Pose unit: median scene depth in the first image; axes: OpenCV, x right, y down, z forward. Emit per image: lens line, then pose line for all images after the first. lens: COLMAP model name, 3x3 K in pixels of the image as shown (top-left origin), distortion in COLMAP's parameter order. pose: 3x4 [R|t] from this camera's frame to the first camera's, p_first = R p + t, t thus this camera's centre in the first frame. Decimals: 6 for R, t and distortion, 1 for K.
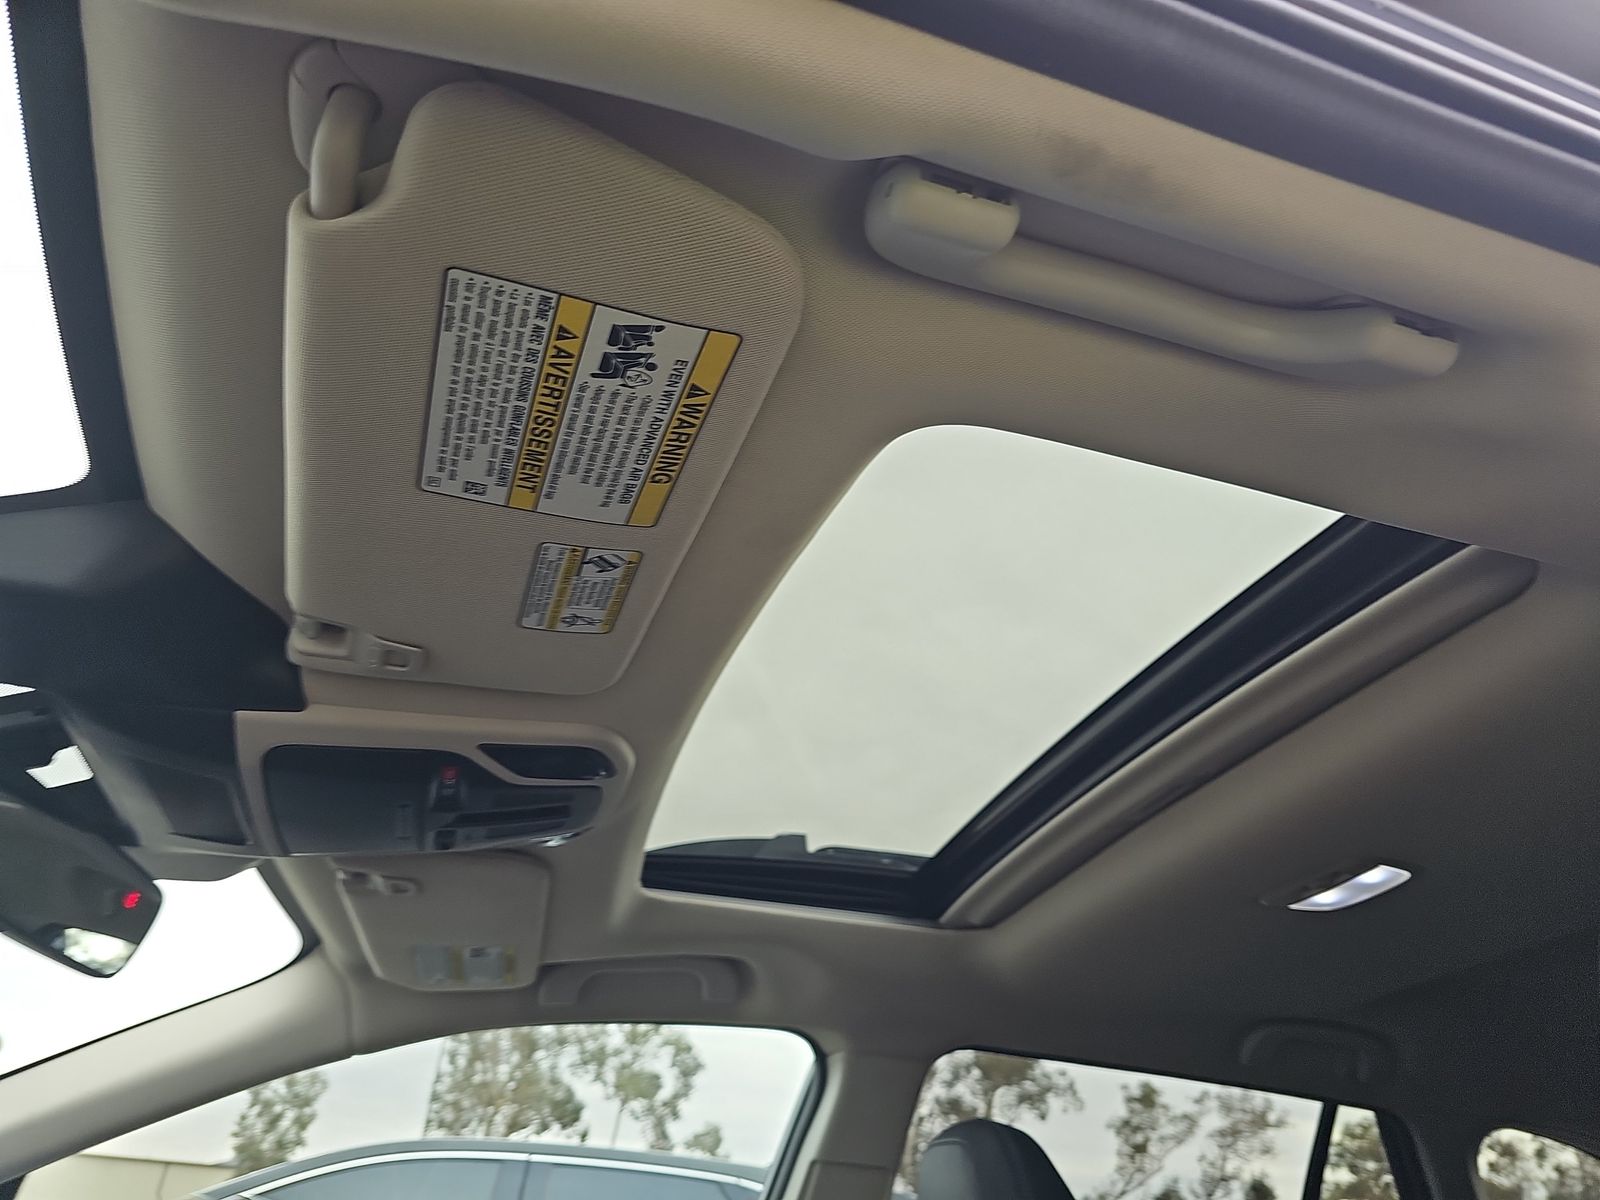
lens RADIAL K [[1123.5, 0, 804.8], [0, 1123.5, 607.3], [0, 0, 1]] dist [0.035461, -0.043197]
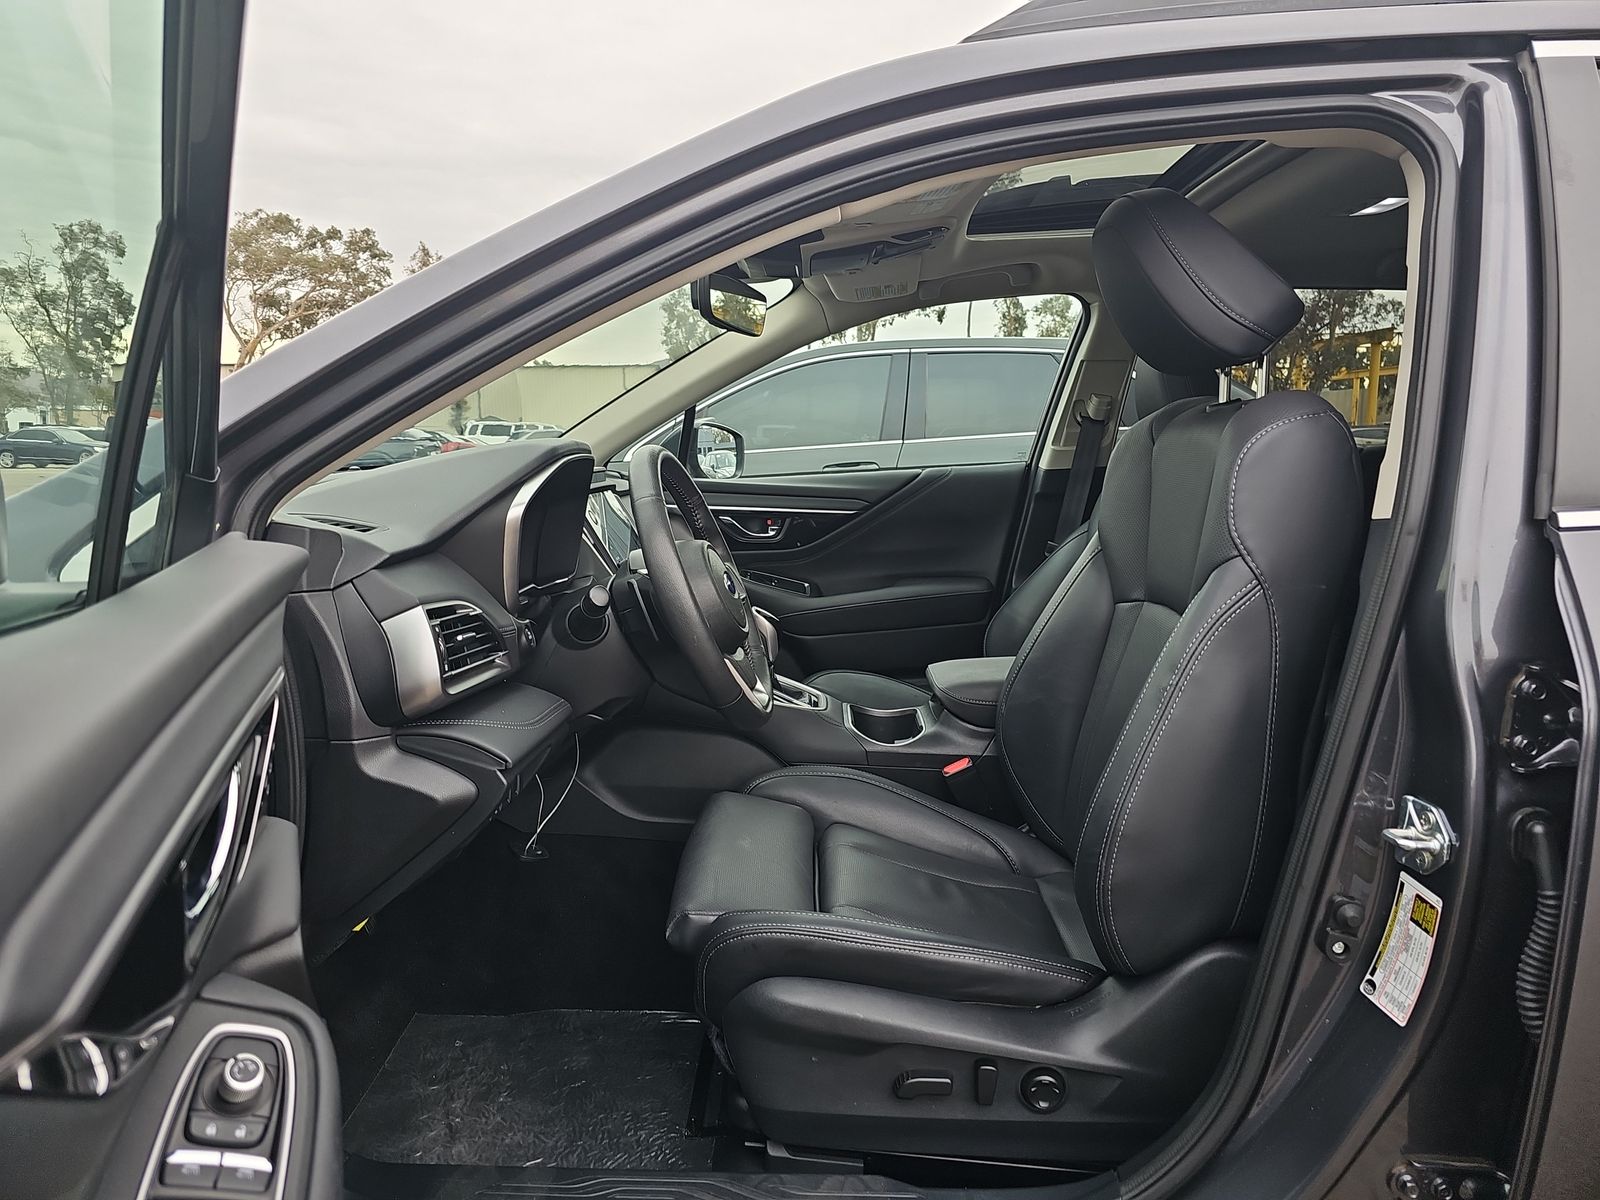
lens RADIAL K [[1123.5, 0, 804.8], [0, 1123.5, 607.3], [0, 0, 1]] dist [0.035461, -0.043197]
pose [[0.954009, 0.000030, -0.299778, 0.142282], [0.191039, 0.770581, 0.608037, -0.425005], [0.231021, -0.637342, 0.735136, -0.734981]]
